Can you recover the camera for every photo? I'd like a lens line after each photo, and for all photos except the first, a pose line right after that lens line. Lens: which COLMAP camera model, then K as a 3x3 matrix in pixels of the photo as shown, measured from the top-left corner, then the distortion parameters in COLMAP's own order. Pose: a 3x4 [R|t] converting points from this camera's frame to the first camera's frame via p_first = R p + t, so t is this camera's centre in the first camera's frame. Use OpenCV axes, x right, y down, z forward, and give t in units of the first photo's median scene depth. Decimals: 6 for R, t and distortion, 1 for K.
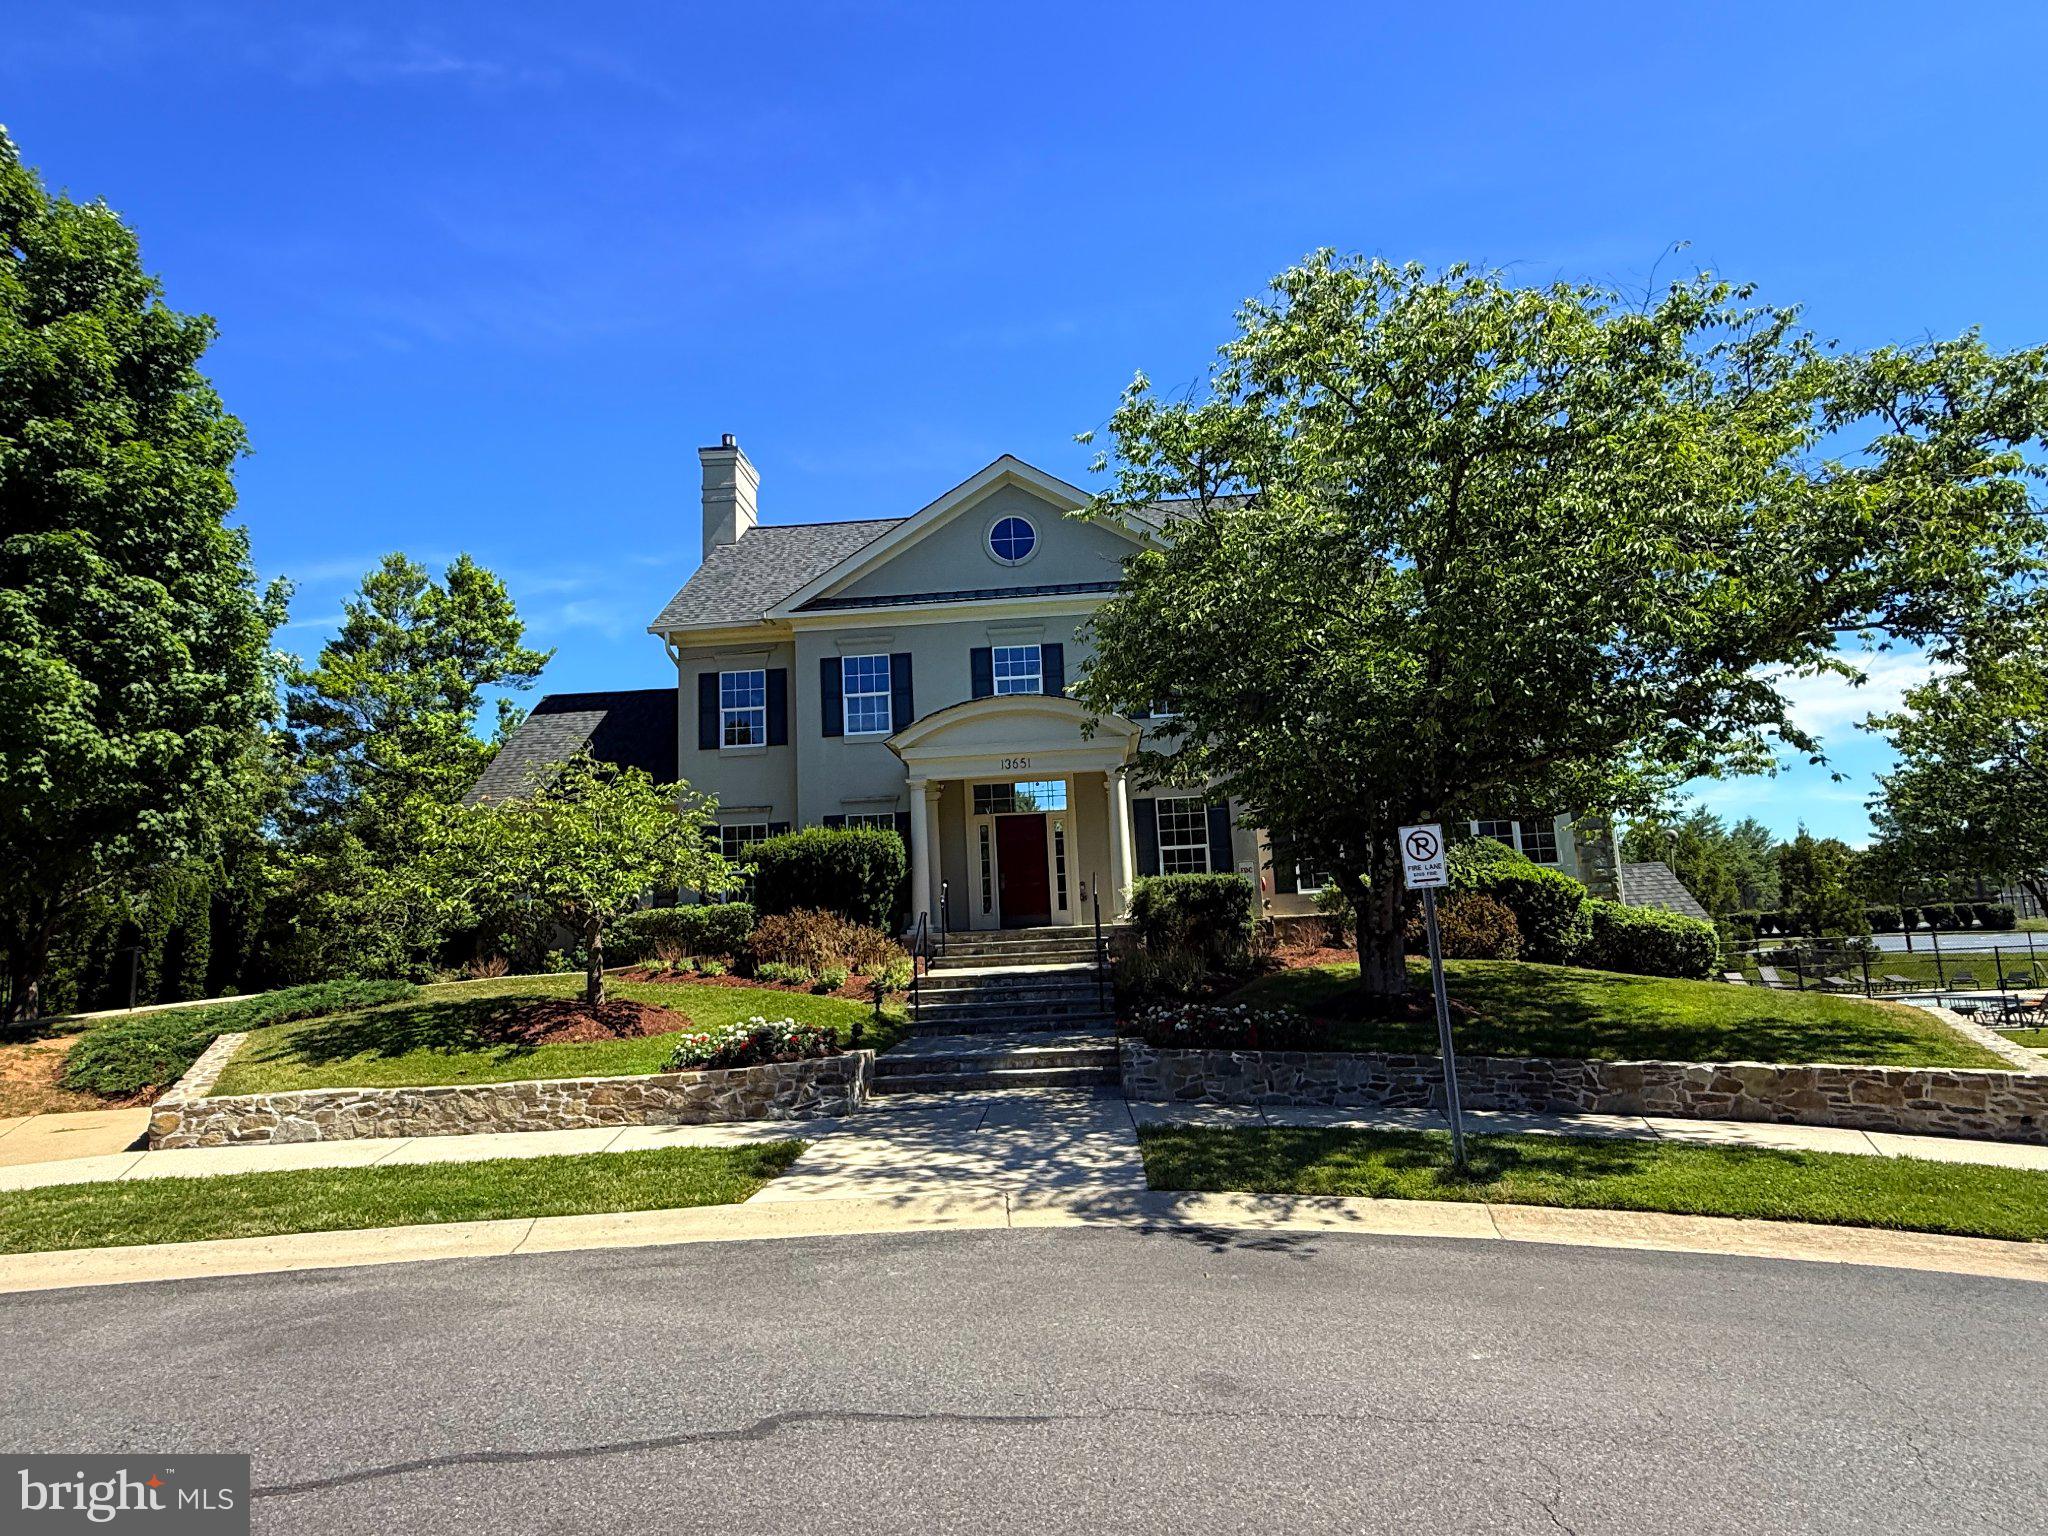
lens RADIAL K [[1160.5, 0, 1021.9], [0, 1160.5, 704.3], [0, 0, 1]] dist [-0.001738, -0.001977]
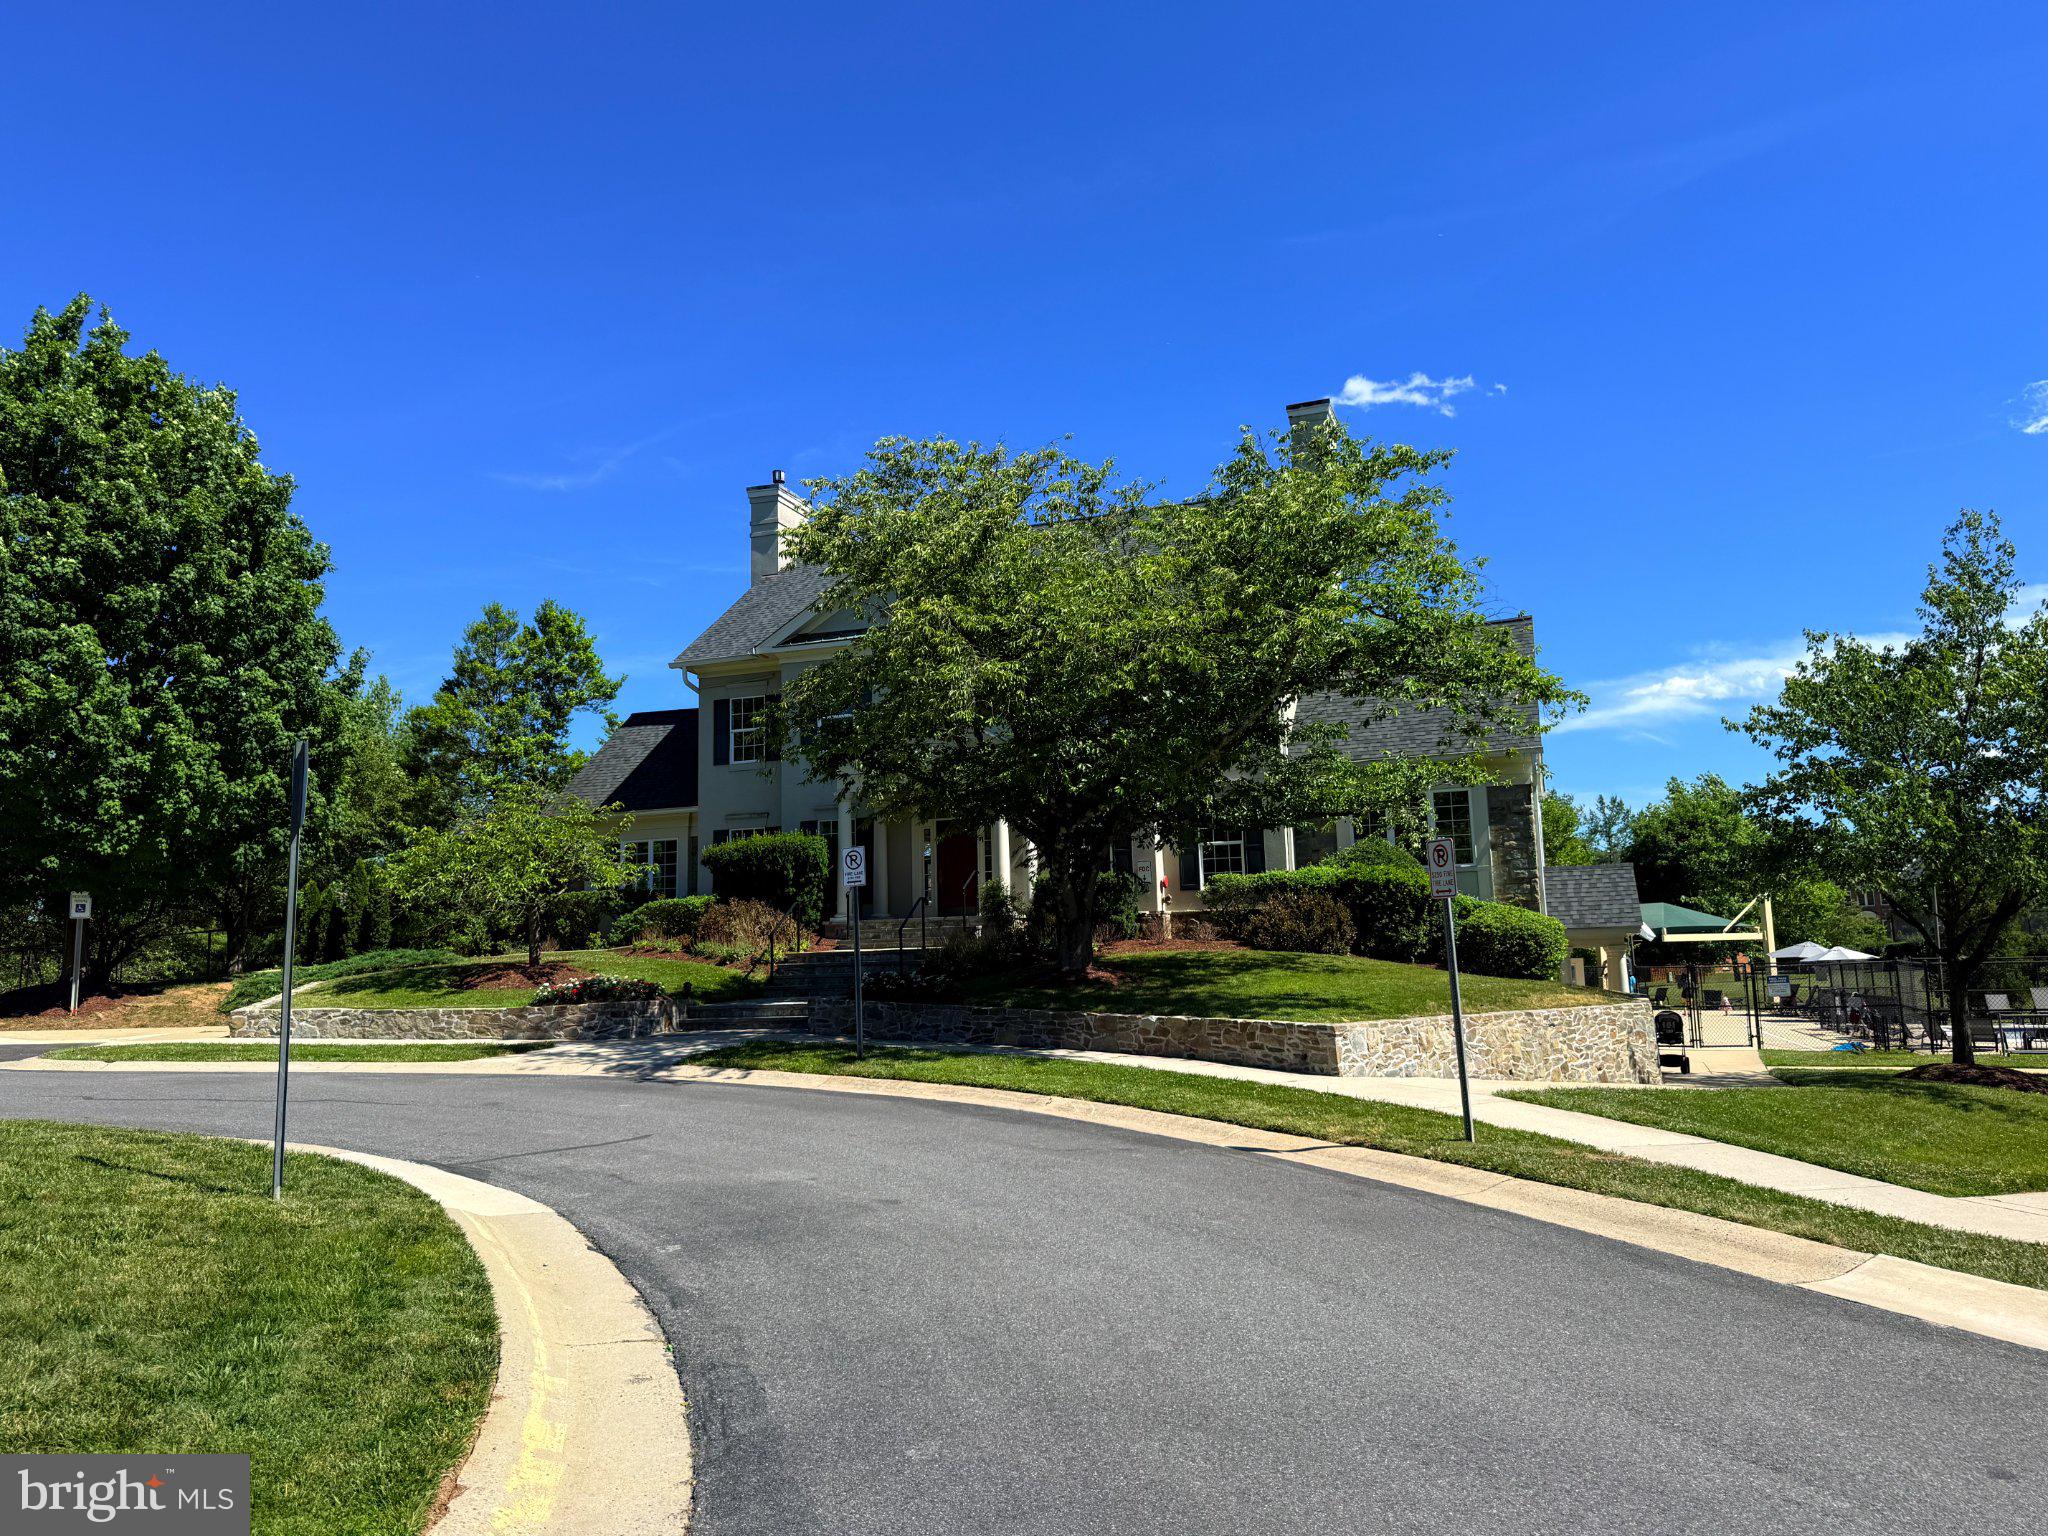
lens RADIAL K [[1417.5, 0, 1027.4], [0, 1417.5, 700.7], [0, 0, 1]] dist [0.101456, -0.201797]
pose [[0.961428, -0.027546, -0.273674, 0.508405], [0.035639, 0.999061, 0.024644, -0.059986], [0.272739, -0.033447, 0.961507, -0.357726]]
